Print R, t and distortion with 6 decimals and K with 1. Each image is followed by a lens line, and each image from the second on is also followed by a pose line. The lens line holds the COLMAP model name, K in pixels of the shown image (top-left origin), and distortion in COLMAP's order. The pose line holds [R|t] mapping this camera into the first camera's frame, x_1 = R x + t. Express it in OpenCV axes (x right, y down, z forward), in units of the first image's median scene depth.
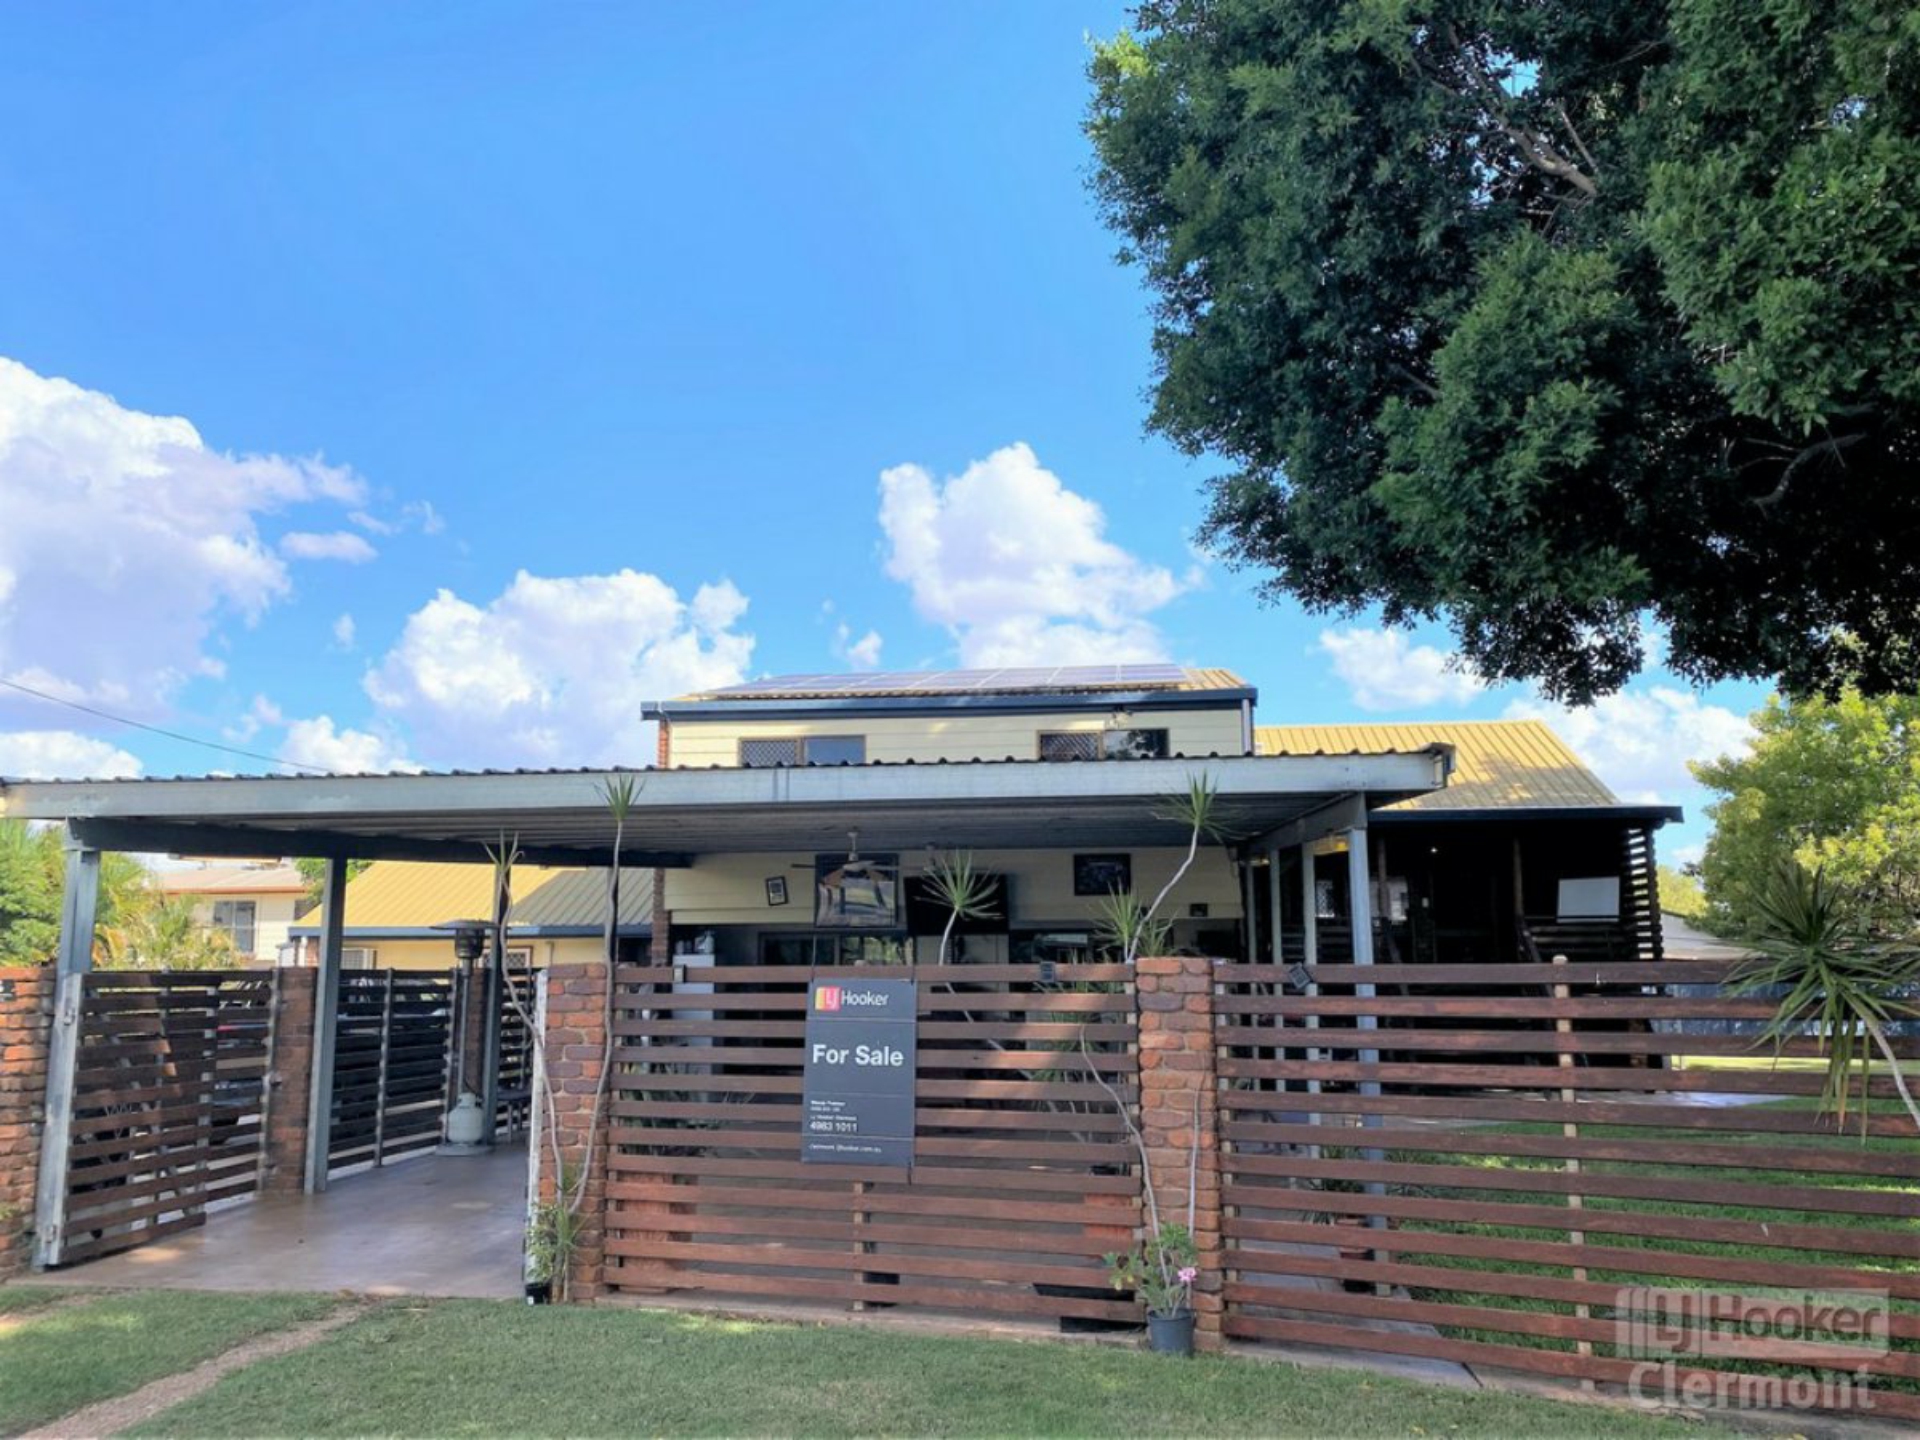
lens RADIAL K [[1463.4, 0, 960.0], [0, 1463.4, 720.0], [0, 0, 1]] dist [0.092621, -0.158173]
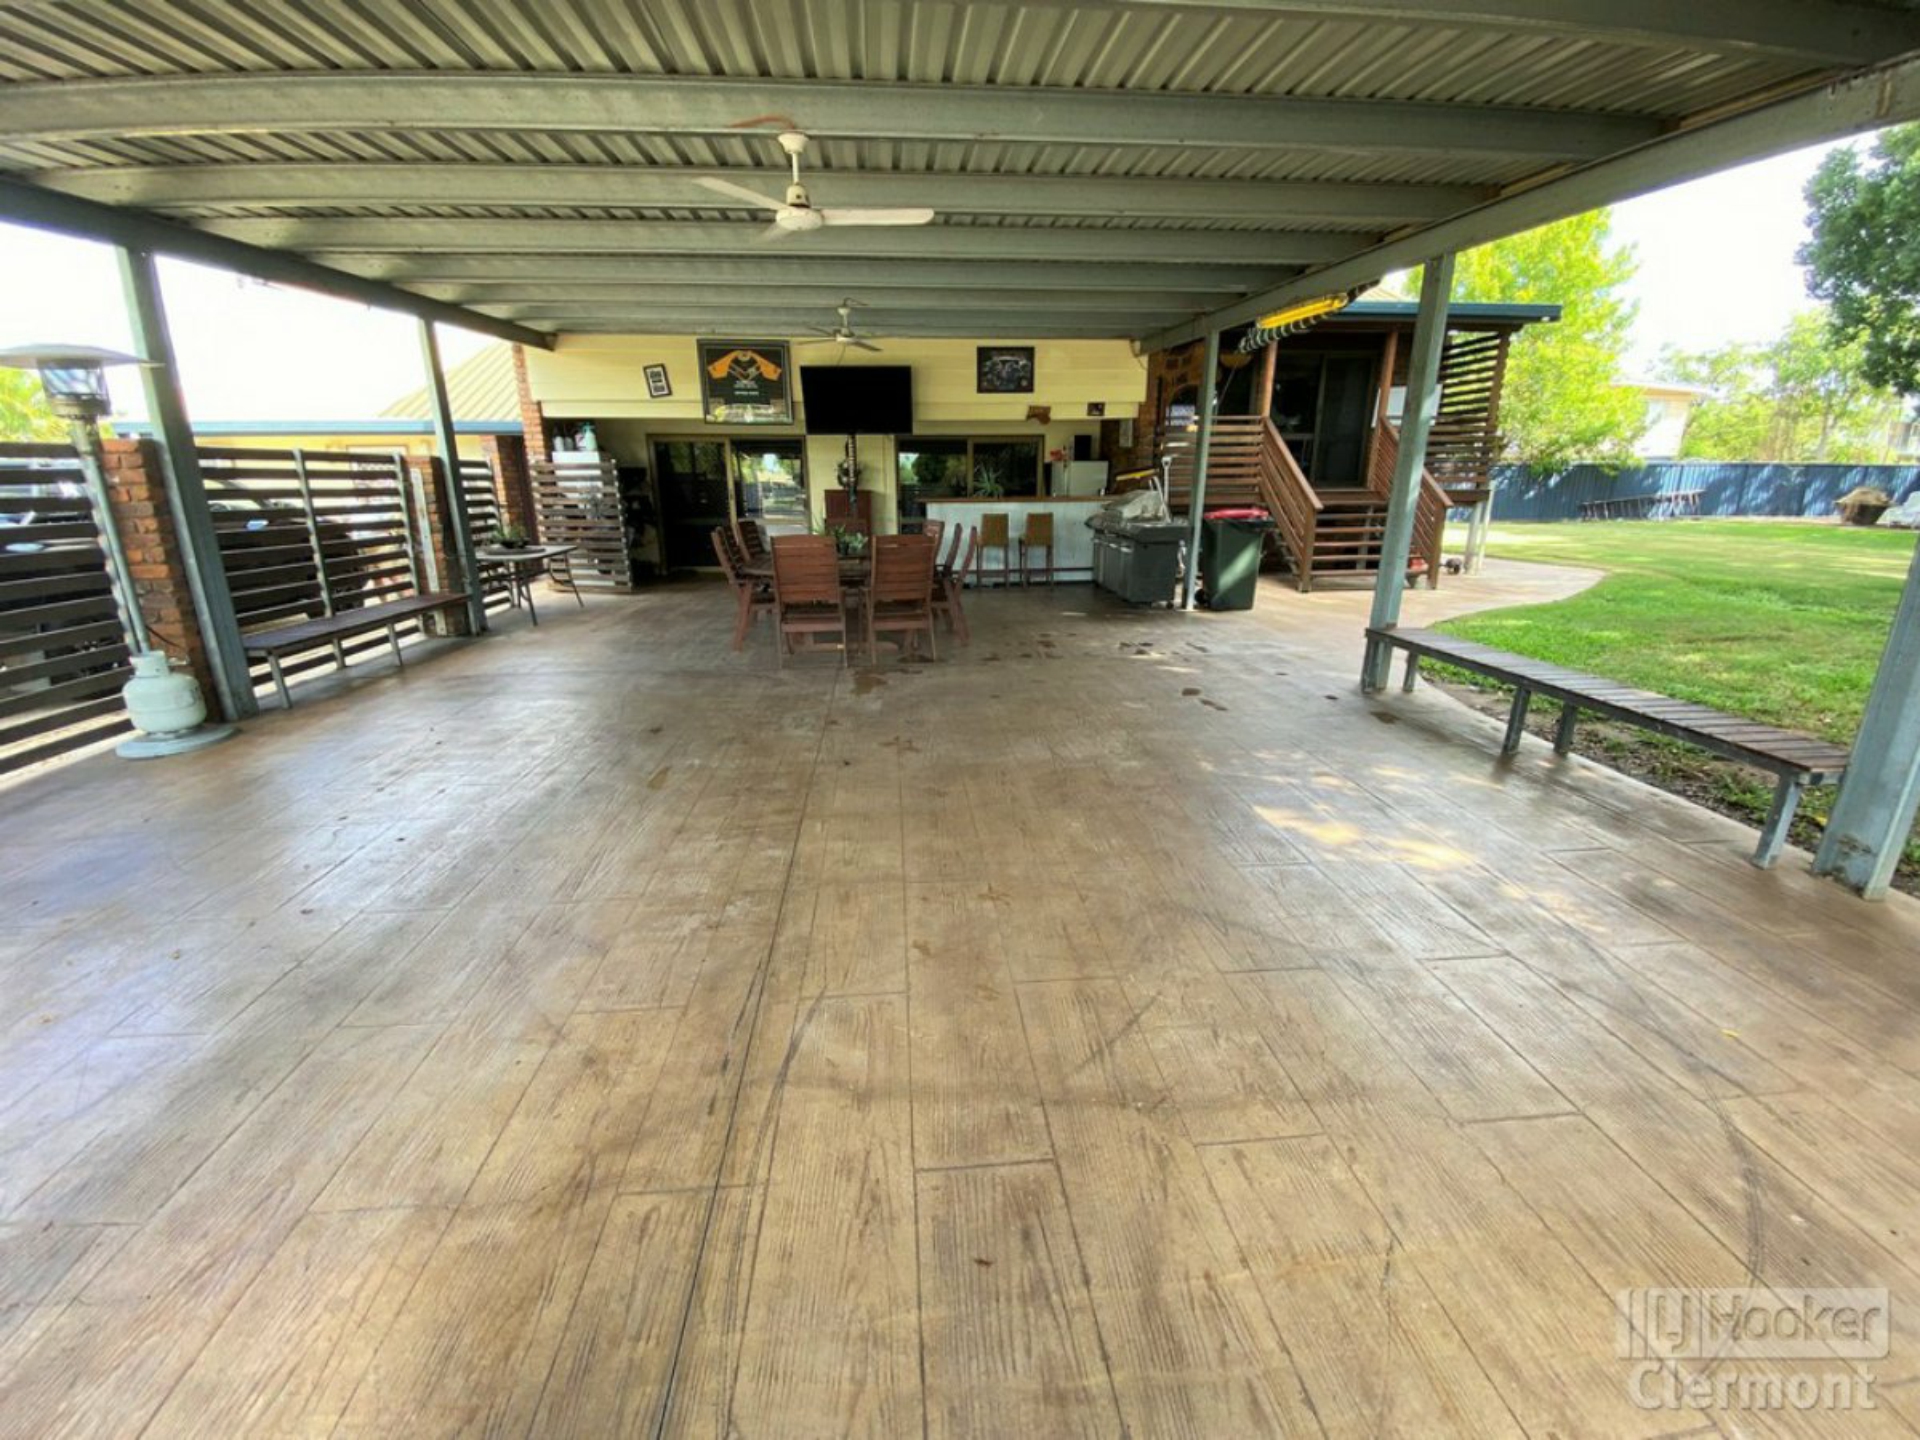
lens RADIAL K [[803.4, 0, 960.0], [0, 803.4, 720.0], [0, 0, 1]] dist [0.034219, -0.028151]
pose [[0.979065, -0.055078, 0.195956, -0.051165], [-0.035921, 0.900835, 0.432673, 0.084424], [-0.200355, -0.430654, 0.879997, 0.432934]]
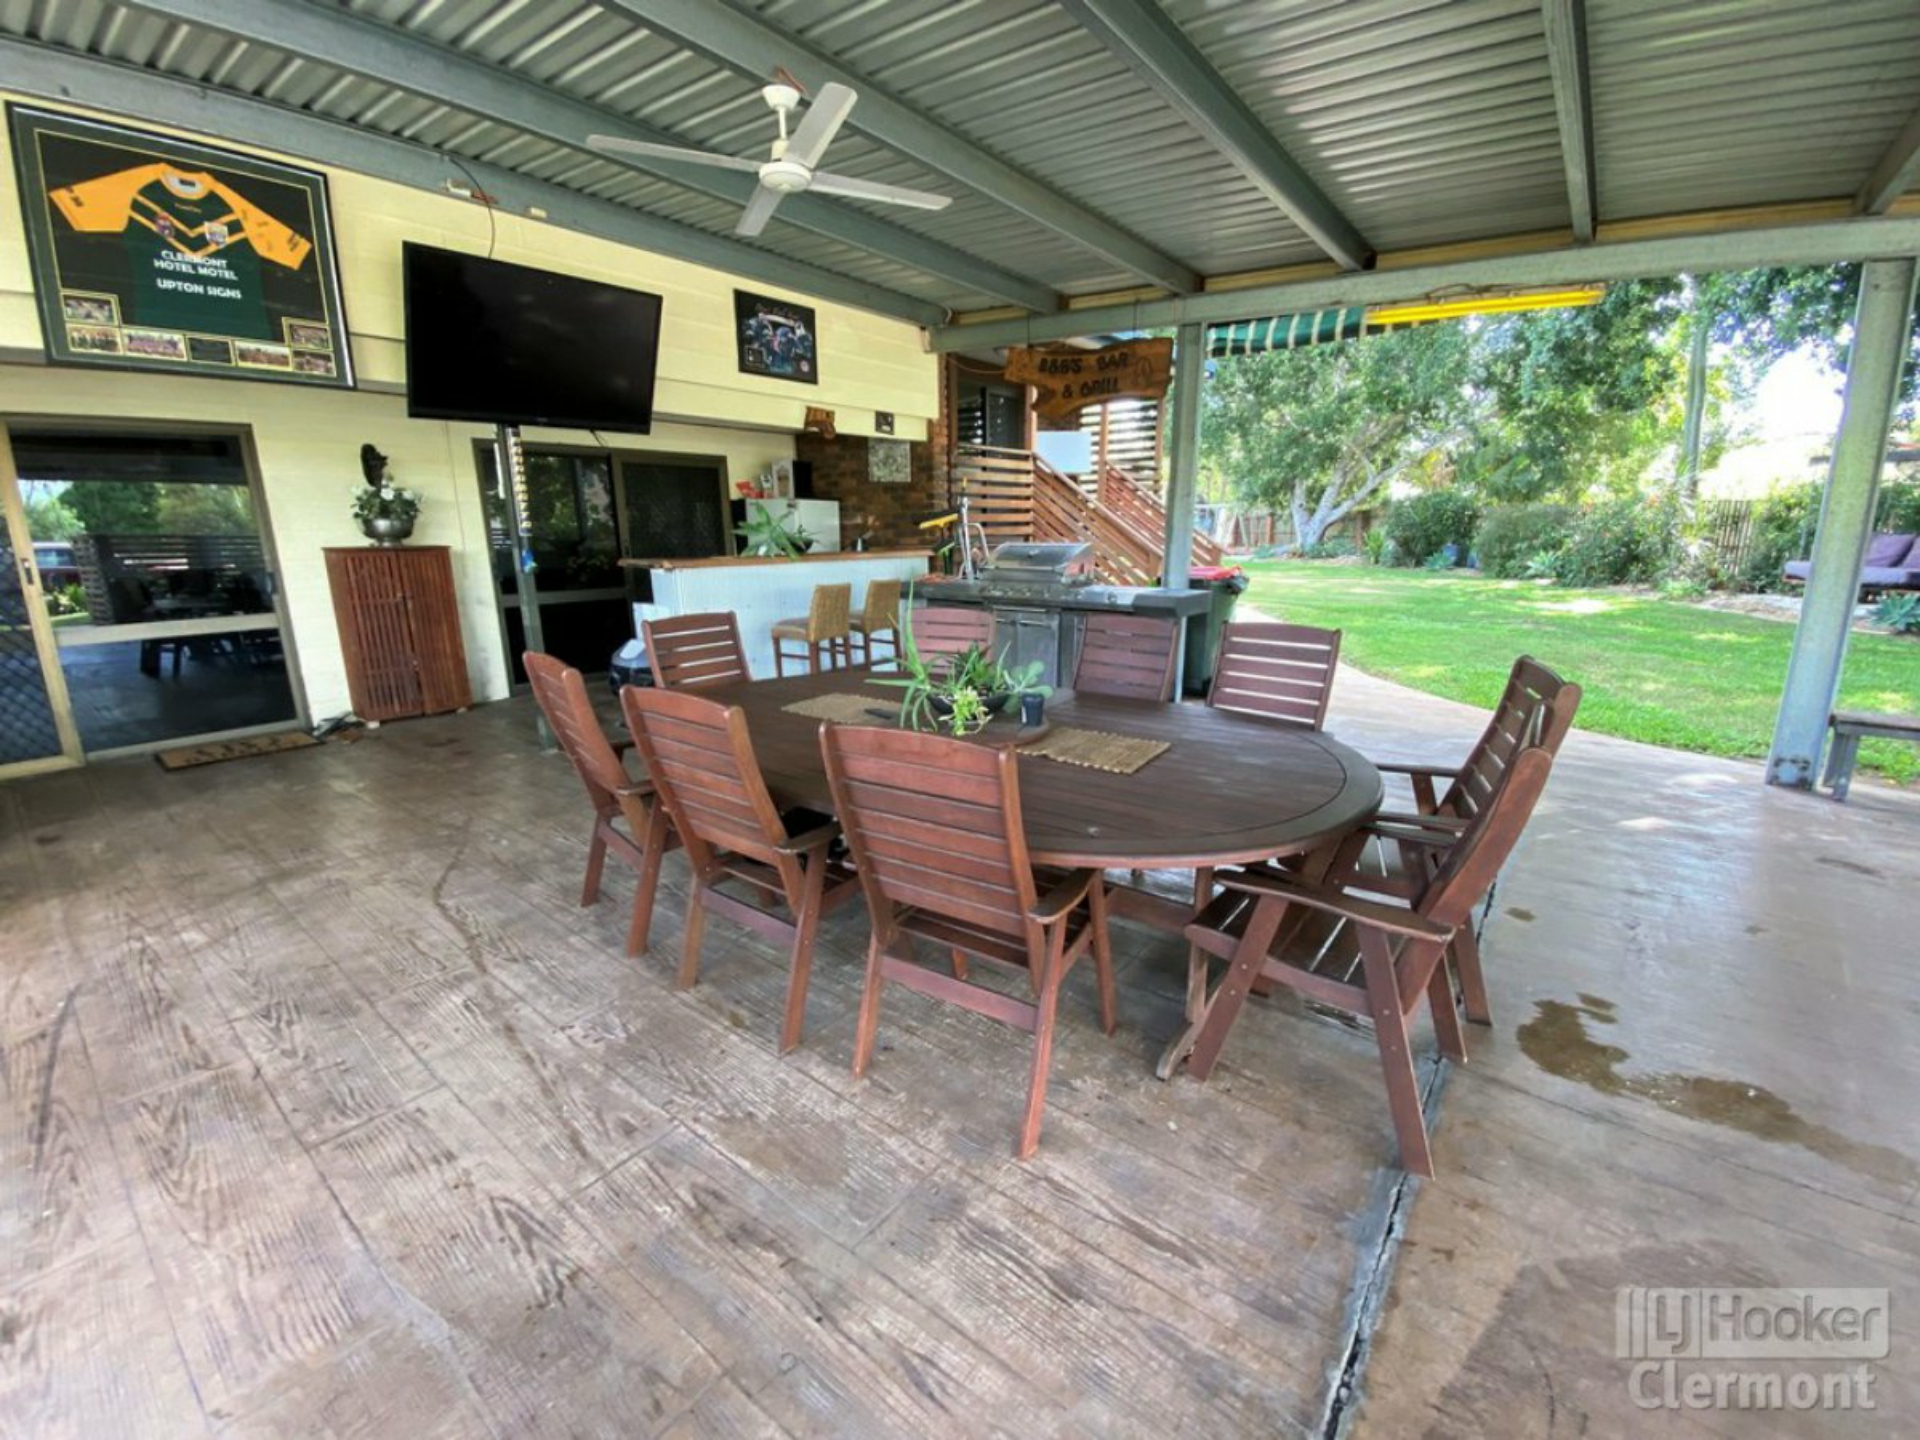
lens RADIAL K [[798.6, 0, 950.0], [0, 798.6, 750.0], [0, 0, 1]] dist [-0.000971, -0.012069]
pose [[0.505077, -0.227239, 0.832622, -0.162590], [-0.146659, 0.928090, 0.342259, 0.138412], [-0.850522, -0.294978, 0.435430, 0.765647]]
